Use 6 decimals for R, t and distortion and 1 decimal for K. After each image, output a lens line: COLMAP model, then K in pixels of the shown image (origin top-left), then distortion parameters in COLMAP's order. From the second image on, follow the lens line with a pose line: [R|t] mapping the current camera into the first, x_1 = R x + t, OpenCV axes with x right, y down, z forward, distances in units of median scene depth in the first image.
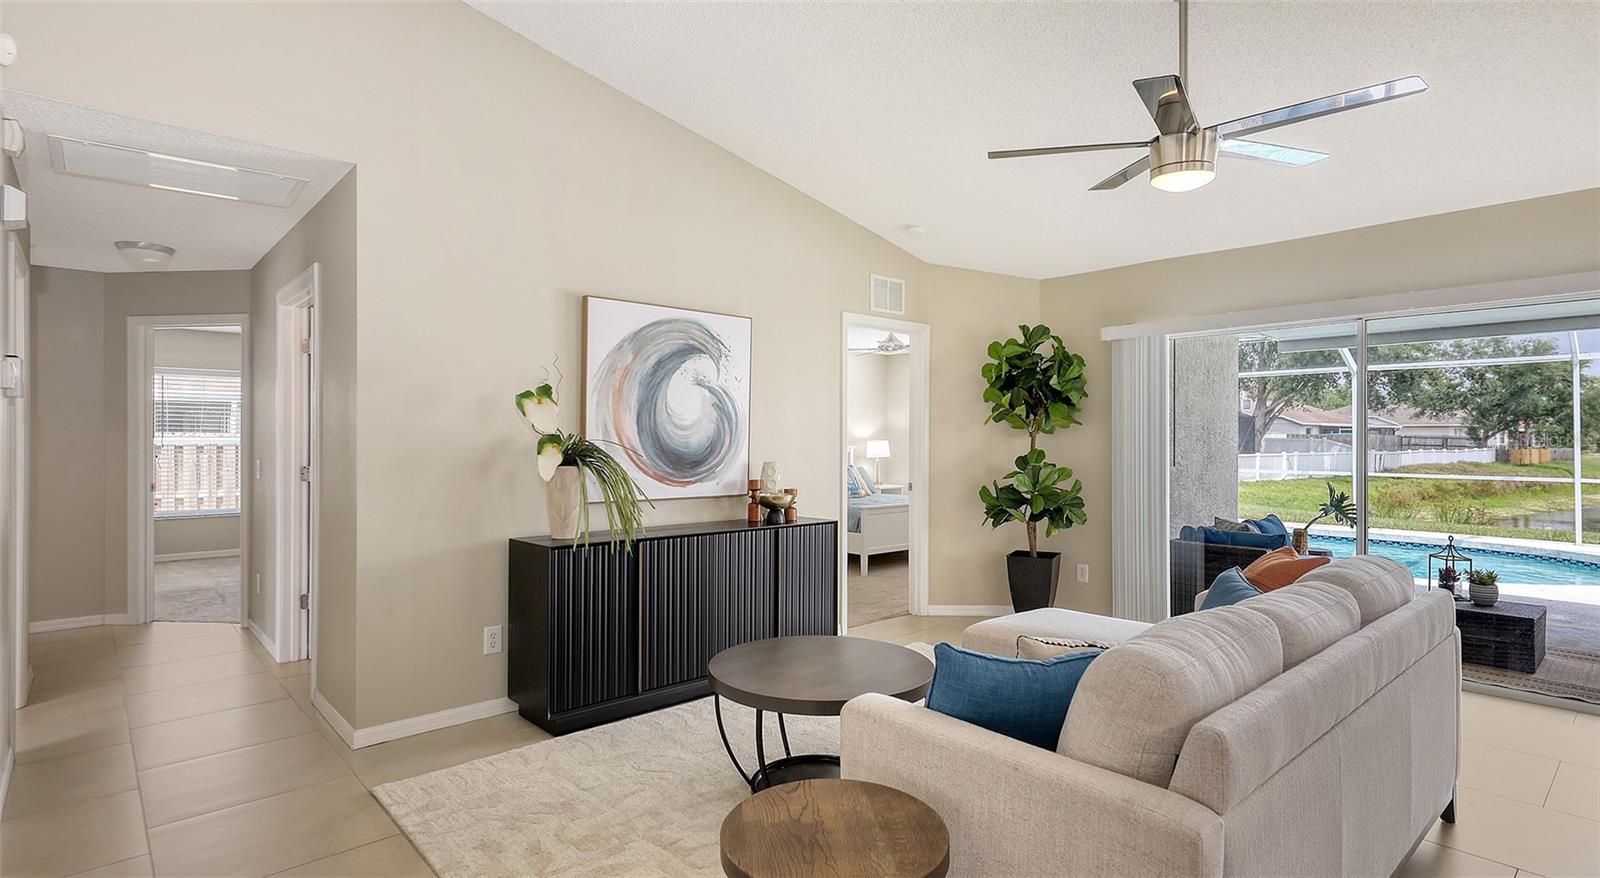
lens RADIAL K [[787.0, 0, 776.0], [0, 787.0, 447.7], [0, 0, 1]] dist [-0.001216, 0.008722]
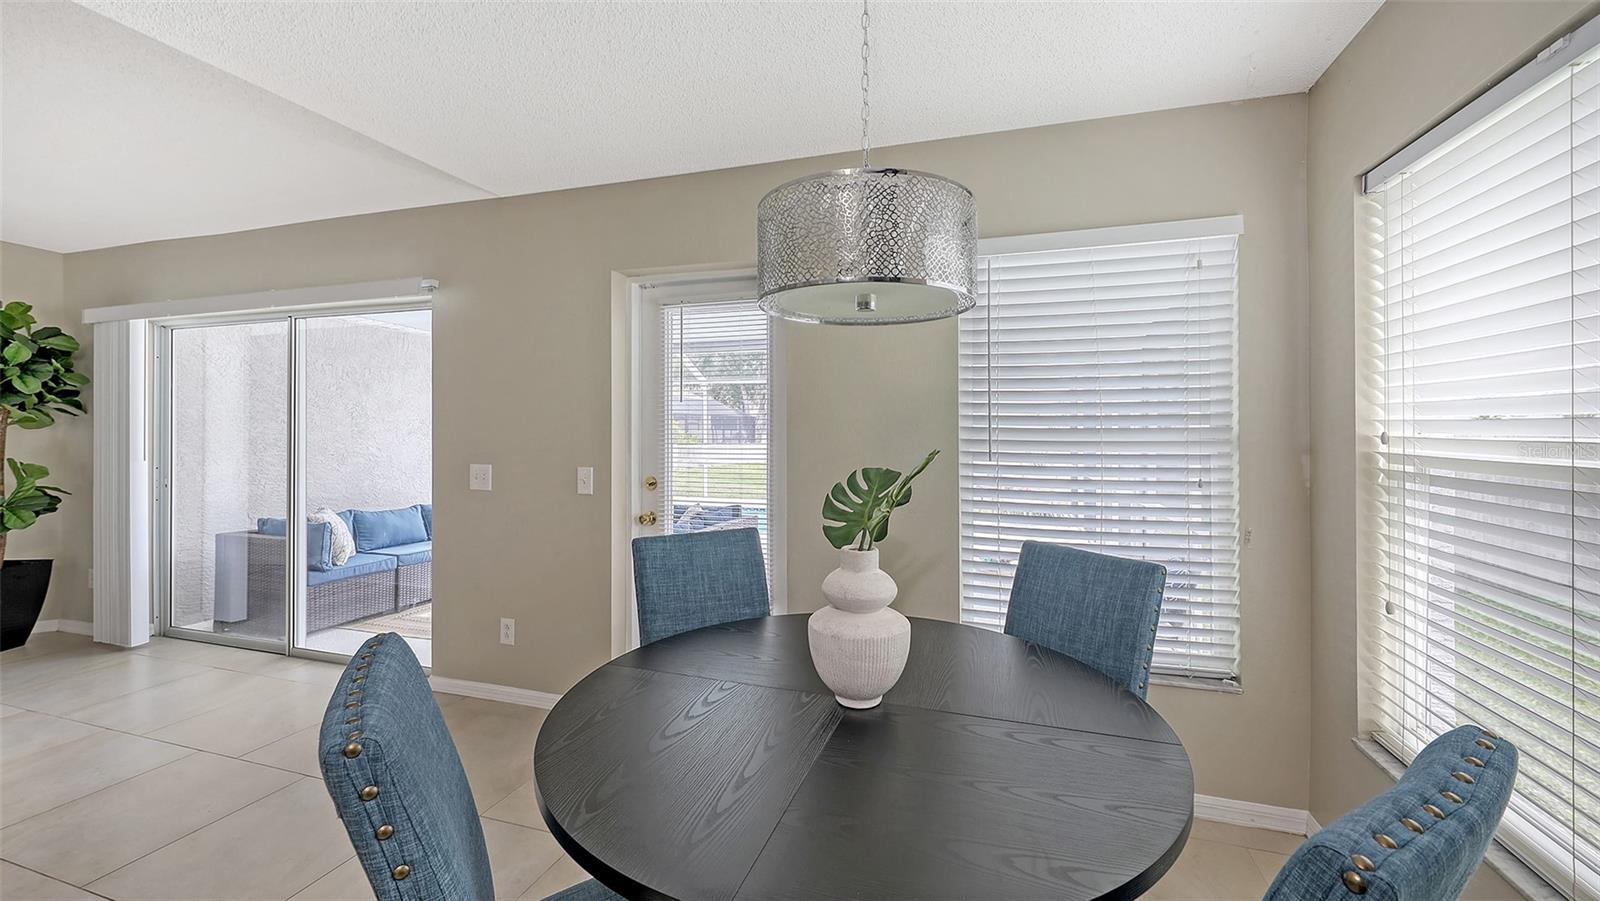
lens RADIAL K [[635.1, 0, 810.5], [0, 635.1, 487.4], [0, 0, 1]] dist [-0.001194, -0.000147]
pose [[0.849383, -0.043657, 0.525968, 0.820881], [0.004727, 0.997162, 0.075133, 0.001133], [-0.527756, -0.061331, 0.847179, -0.061520]]
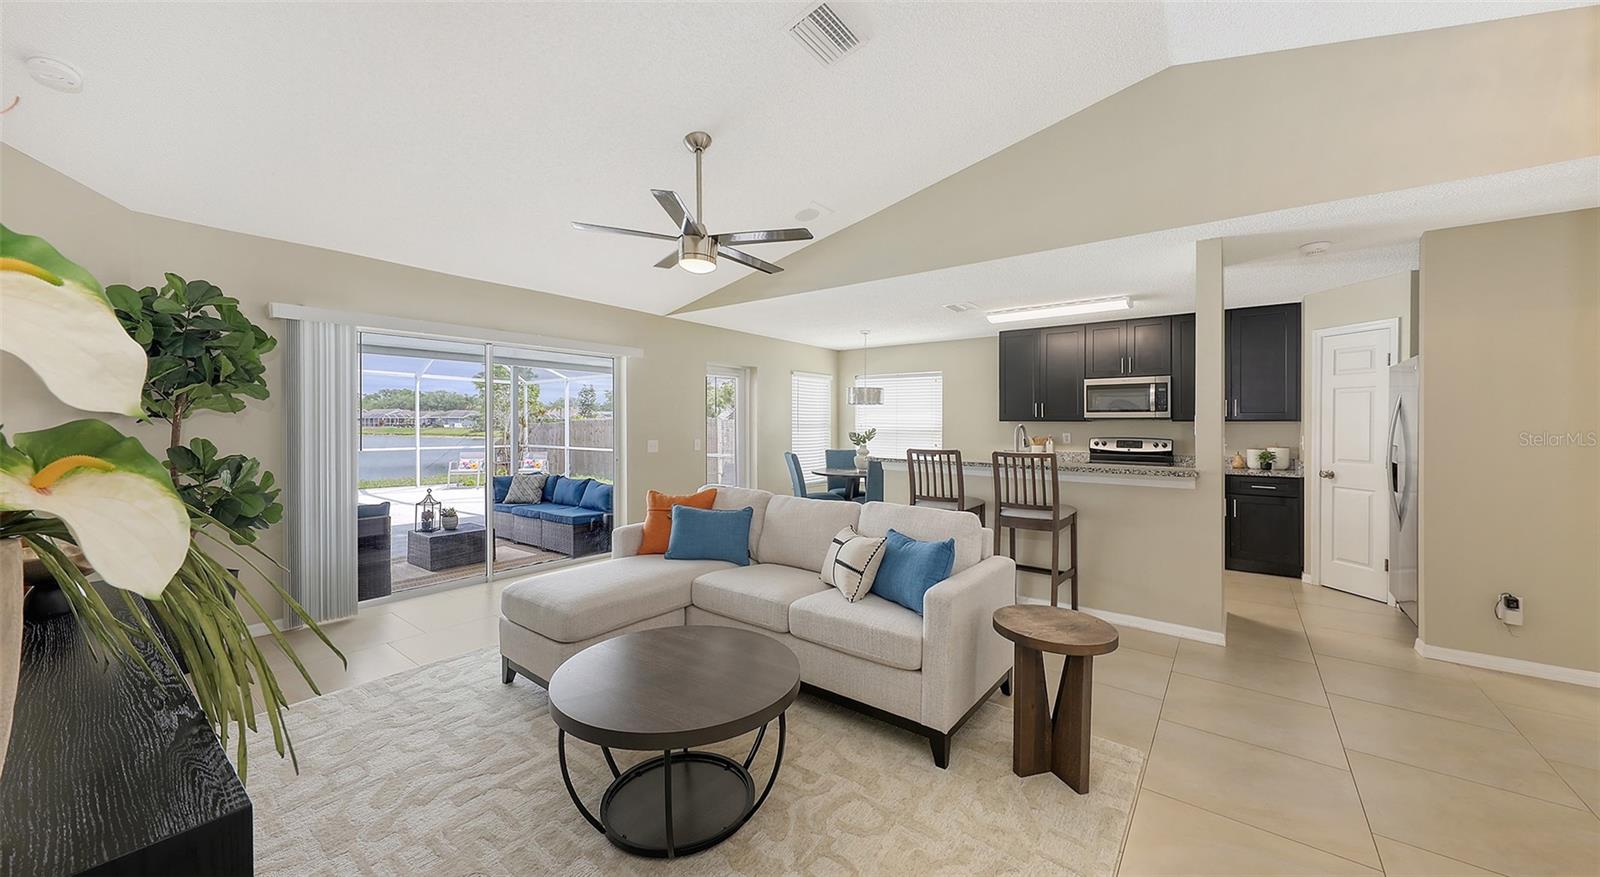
lens RADIAL K [[561.9, 0, 796.5], [0, 561.9, 427.8], [0, 0, 1]] dist [-0.000329, -0.000010]
pose [[-0.191213, -0.007956, 0.981516, -0.375502], [0.008030, 0.999921, 0.009670, -0.011035], [-0.981516, 0.009731, -0.191134, 0.593595]]
